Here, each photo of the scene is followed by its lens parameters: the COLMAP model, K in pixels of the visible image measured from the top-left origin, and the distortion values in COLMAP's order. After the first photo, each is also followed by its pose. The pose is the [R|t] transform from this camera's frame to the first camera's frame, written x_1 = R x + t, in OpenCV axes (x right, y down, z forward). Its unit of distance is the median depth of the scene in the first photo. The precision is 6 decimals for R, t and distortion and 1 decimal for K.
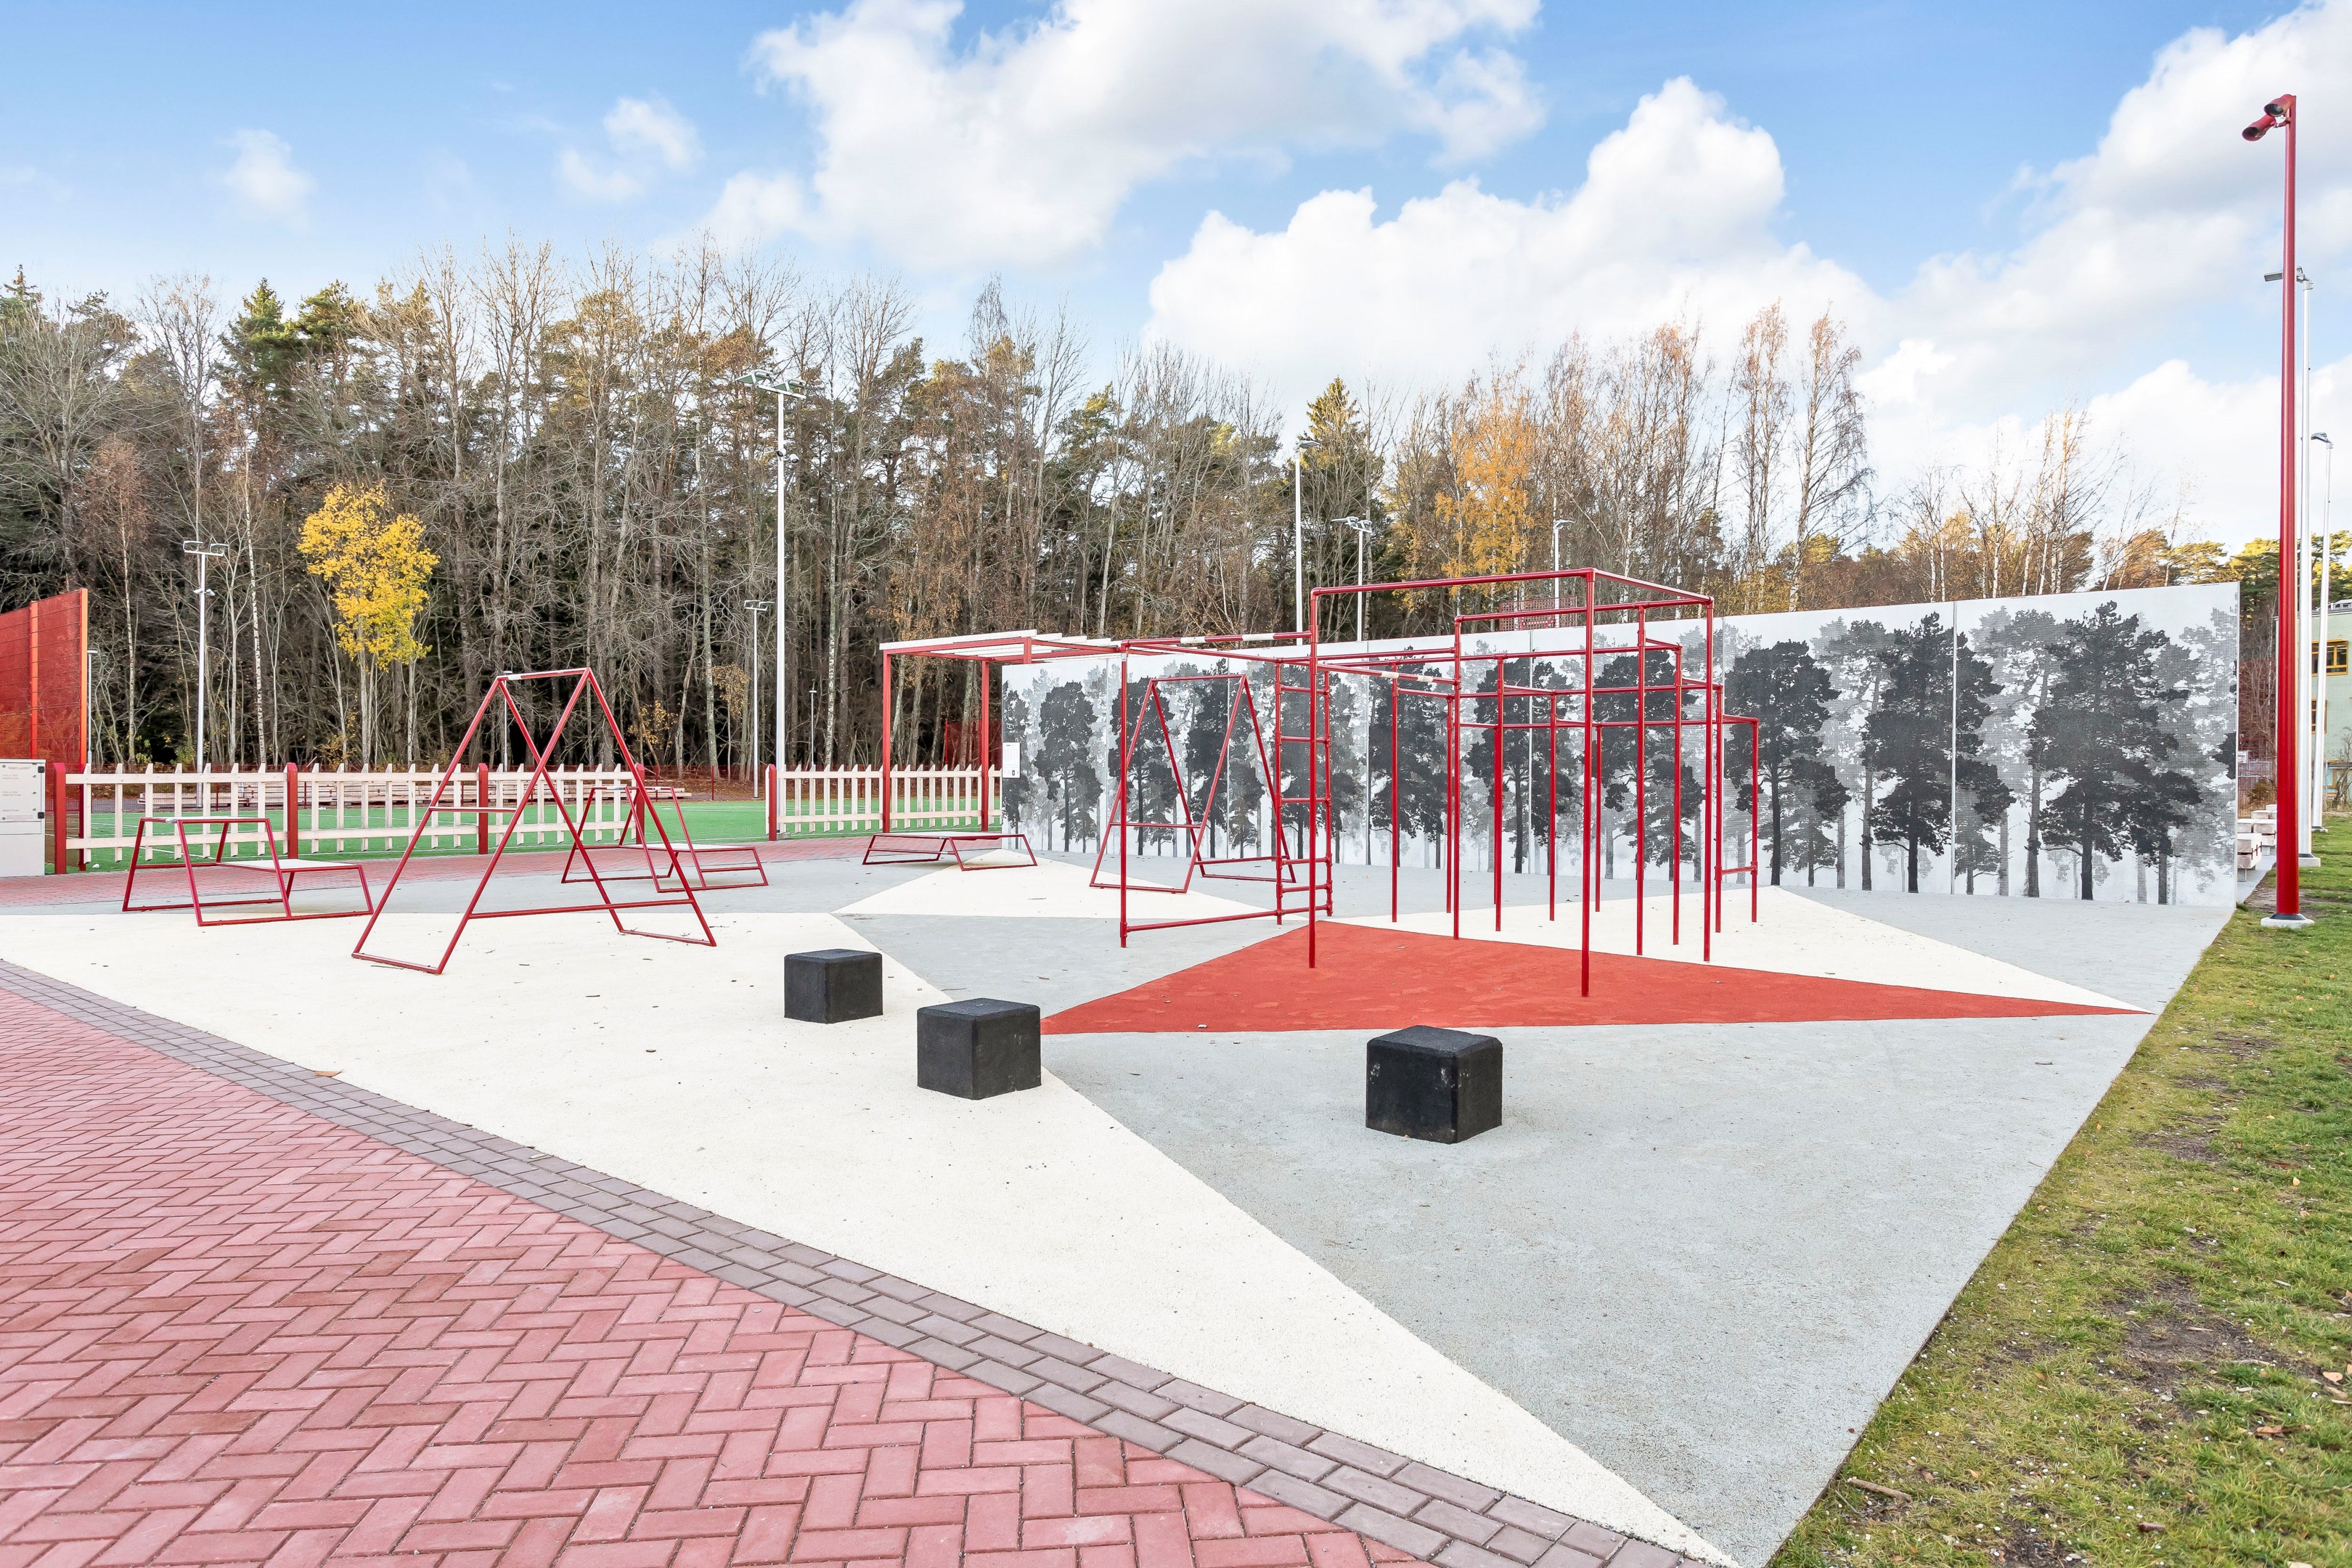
lens RADIAL K [[1496.3, 0, 1175.9], [0, 1496.3, 789.1], [0, 0, 1]] dist [0.005552, 0.003469]
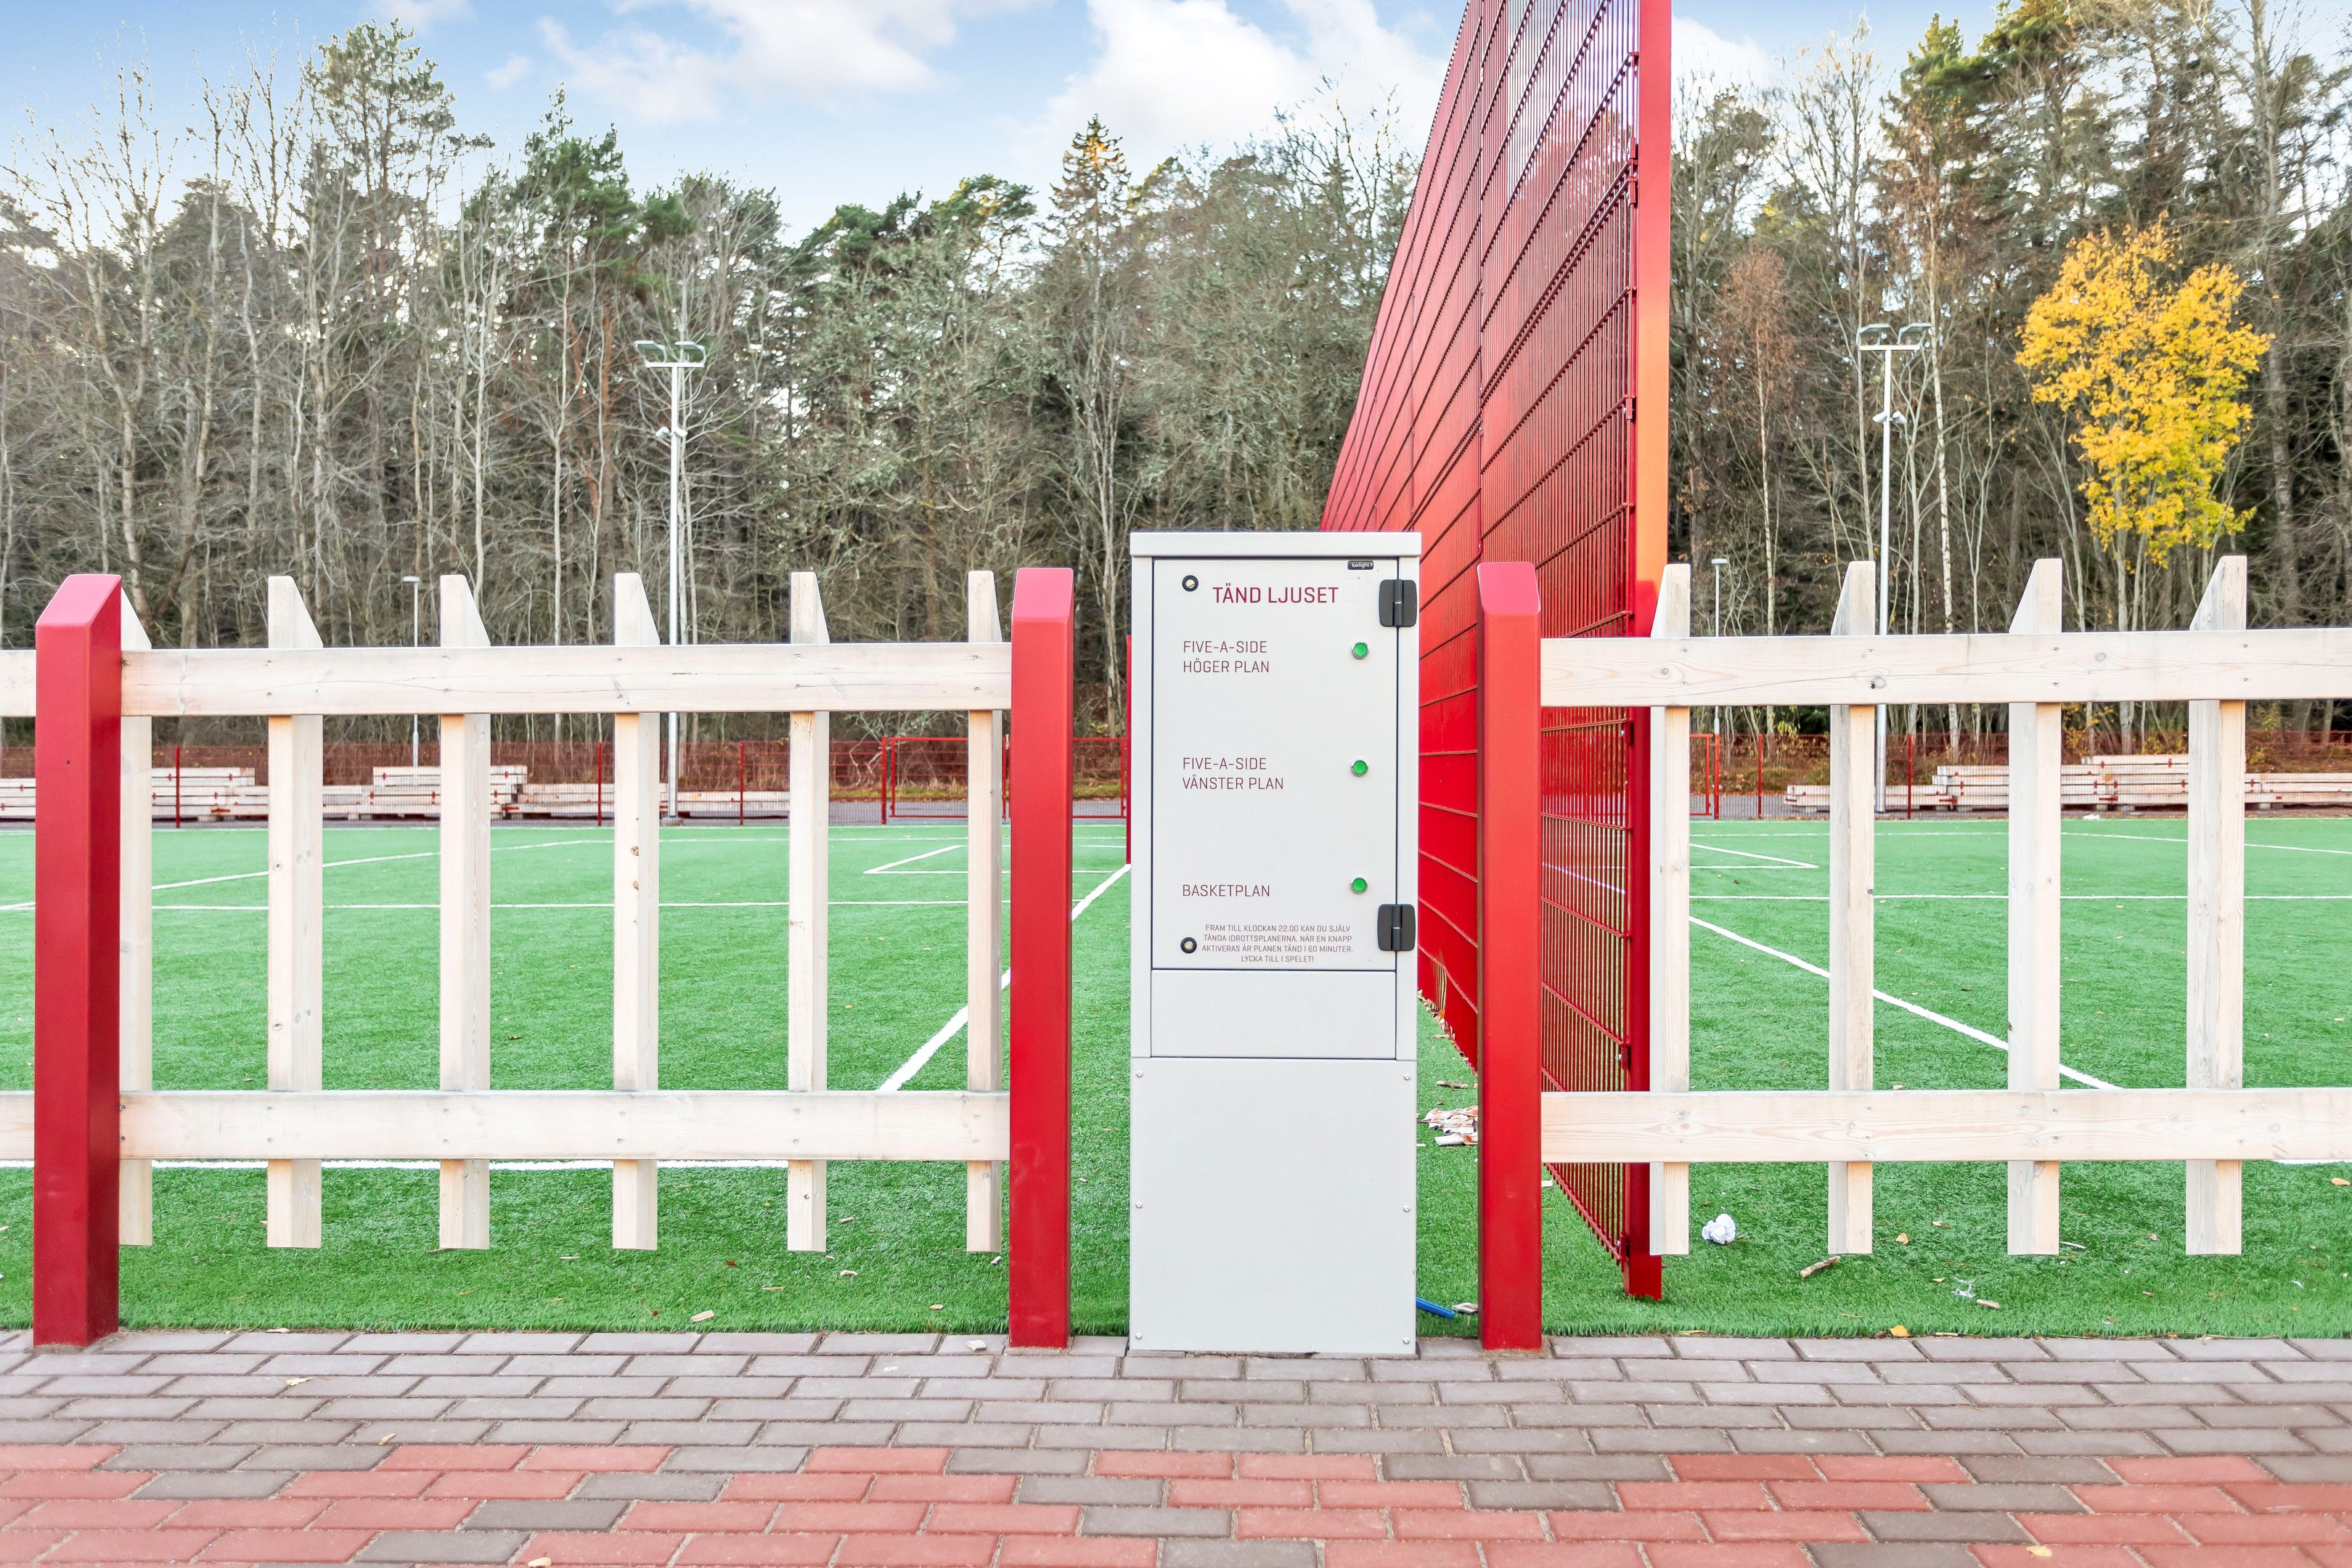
lens RADIAL K [[1986.3, 0, 1177.3], [0, 1986.3, 782.3], [0, 0, 1]] dist [0.009602, 0.002657]
pose [[0.627099, -0.000674, -0.778939, -0.188050], [0.001829, 0.999998, 0.000607, 0.001218], [0.778937, -0.001805, 0.627099, 0.261885]]
